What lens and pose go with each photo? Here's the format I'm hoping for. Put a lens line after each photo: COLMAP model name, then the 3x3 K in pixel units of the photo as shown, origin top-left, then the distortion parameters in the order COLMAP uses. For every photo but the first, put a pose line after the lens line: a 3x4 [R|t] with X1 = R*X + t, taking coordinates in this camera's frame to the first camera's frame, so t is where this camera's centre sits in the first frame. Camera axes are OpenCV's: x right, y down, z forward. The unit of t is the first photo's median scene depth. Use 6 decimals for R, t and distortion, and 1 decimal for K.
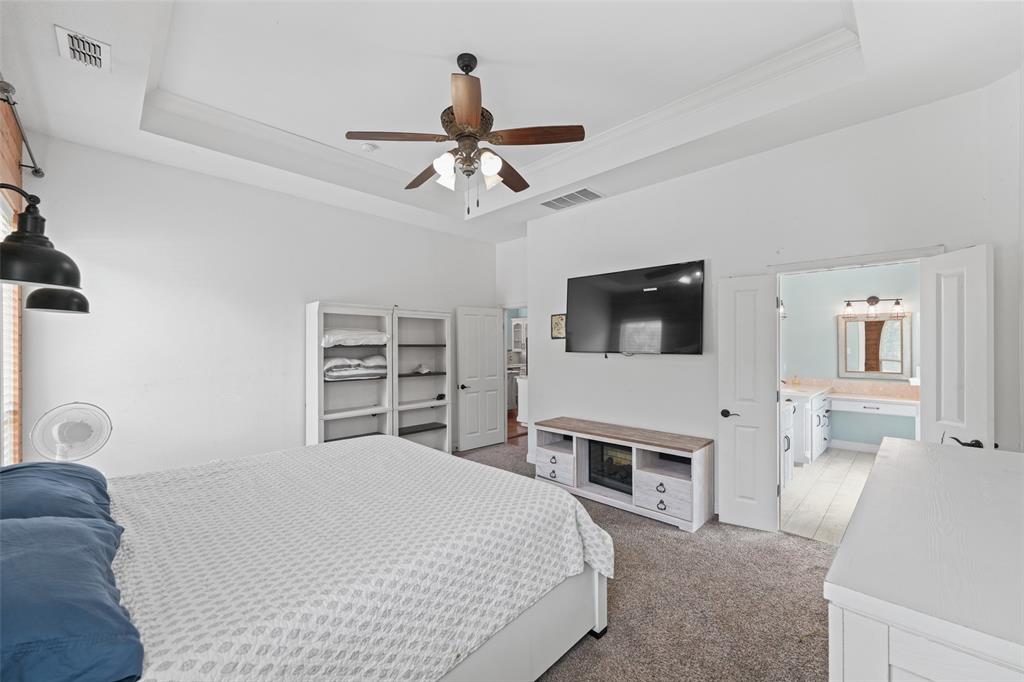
lens RADIAL K [[408.3, 0, 507.6], [0, 408.3, 343.2], [0, 0, 1]] dist [0.010361, -0.000211]
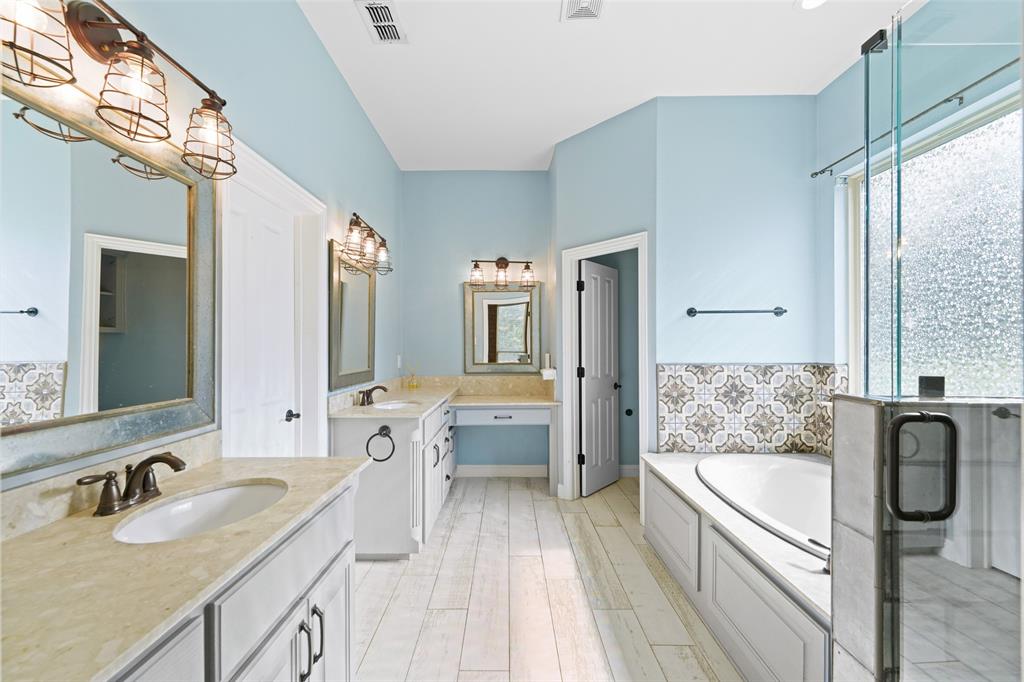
lens RADIAL K [[408.3, 0, 511.4], [0, 408.3, 341.6], [0, 0, 1]] dist [0.010361, -0.000211]
pose [[0.706569, -0.001954, 0.707641, 0.399224], [0.003725, 0.999993, -0.000958, 0.033427], [-0.707634, 0.003313, 0.706572, 0.490833]]
